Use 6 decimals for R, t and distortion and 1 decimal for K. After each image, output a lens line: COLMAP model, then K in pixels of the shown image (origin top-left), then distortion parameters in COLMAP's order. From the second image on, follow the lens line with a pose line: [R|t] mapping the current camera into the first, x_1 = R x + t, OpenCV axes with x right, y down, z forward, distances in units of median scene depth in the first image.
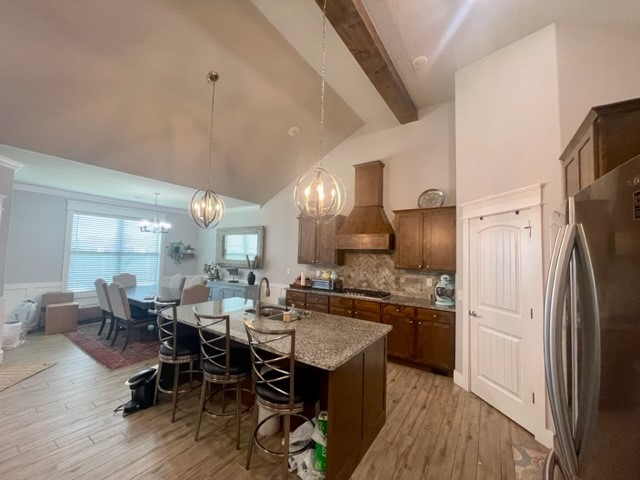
lens RADIAL K [[259.3, 0, 318.3], [0, 259.3, 240.5], [0, 0, 1]] dist [-0.001235, -0.000177]
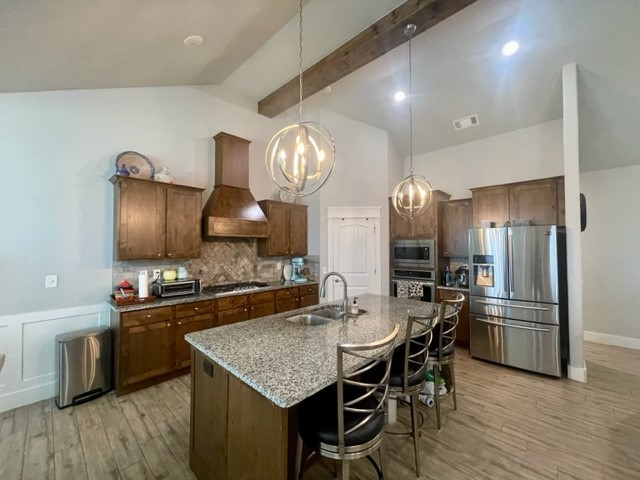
lens RADIAL K [[259.3, 0, 318.3], [0, 259.3, 240.5], [0, 0, 1]] dist [-0.001235, -0.000177]
pose [[0.167028, -0.003597, 0.985946, -0.631741], [-0.047086, 0.998823, 0.011621, 0.022124], [-0.984827, -0.048366, 0.166662, 0.579542]]
